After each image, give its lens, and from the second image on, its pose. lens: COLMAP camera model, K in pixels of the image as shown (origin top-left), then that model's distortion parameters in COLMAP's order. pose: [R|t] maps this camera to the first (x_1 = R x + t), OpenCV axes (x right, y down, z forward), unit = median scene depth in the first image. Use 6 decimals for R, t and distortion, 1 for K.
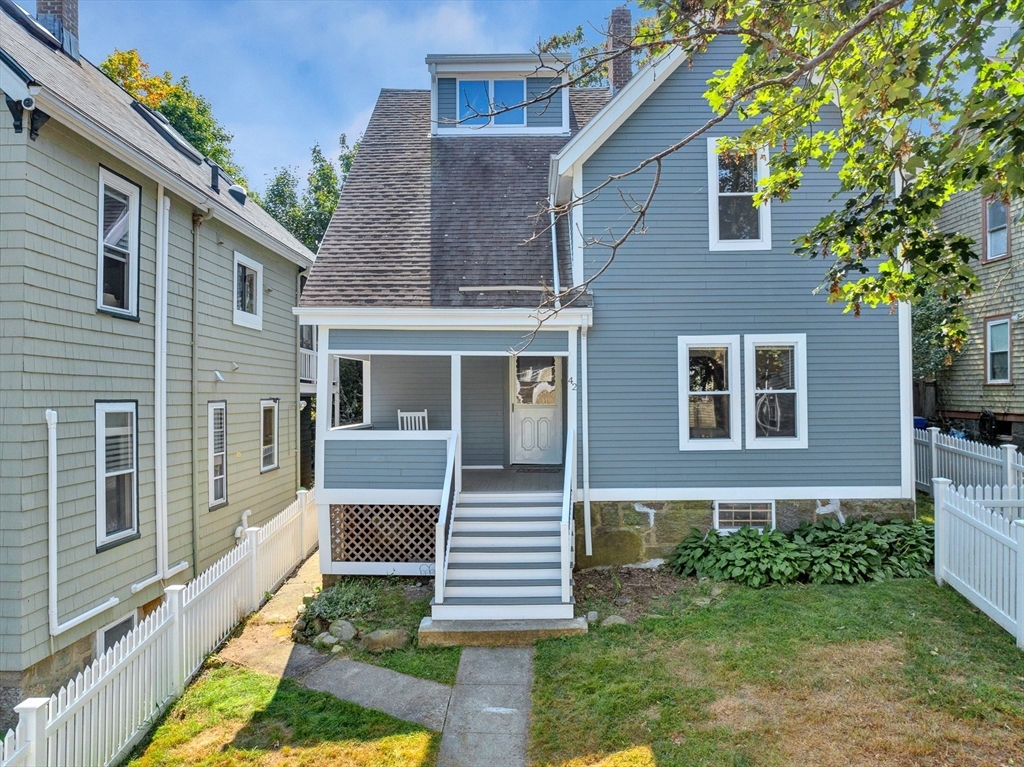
lens RADIAL K [[761.0, 0, 512.0], [0, 761.0, 383.5], [0, 0, 1]] dist [-0.036448, -0.001635]
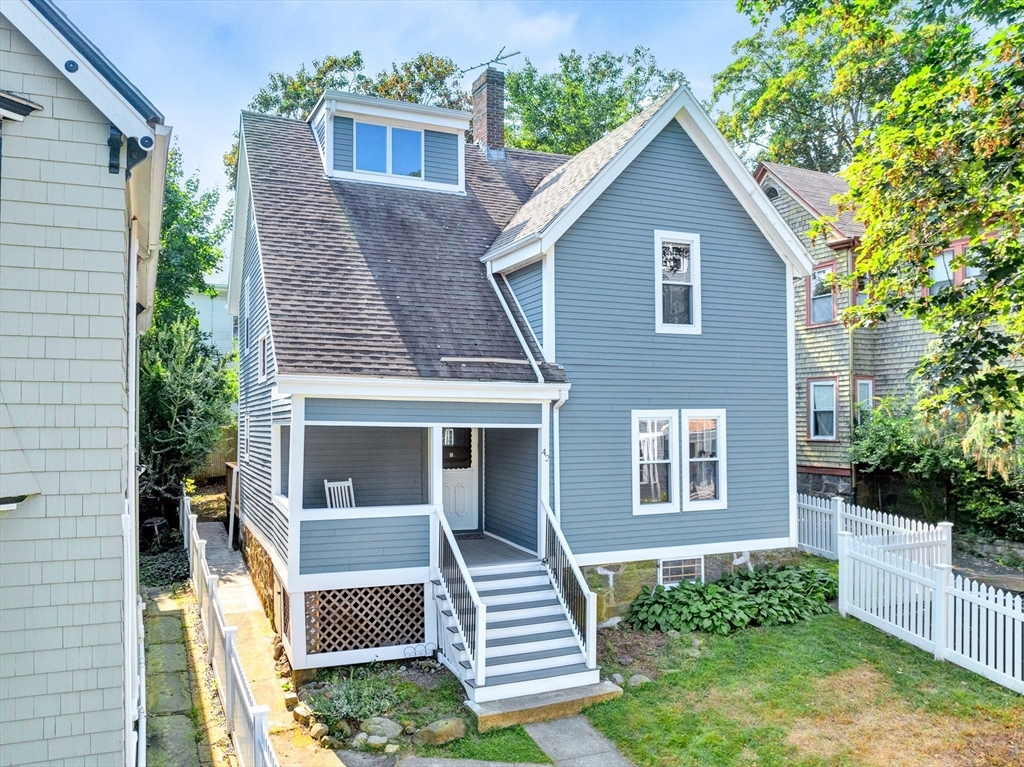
lens RADIAL K [[815.8, 0, 509.4], [0, 815.8, 408.8], [0, 0, 1]] dist [-0.036756, -0.001039]
pose [[0.905018, 0.011149, 0.425228, -0.437447], [-0.007967, 0.999925, -0.009260, -0.052160], [-0.425299, 0.004992, 0.905039, 0.019018]]
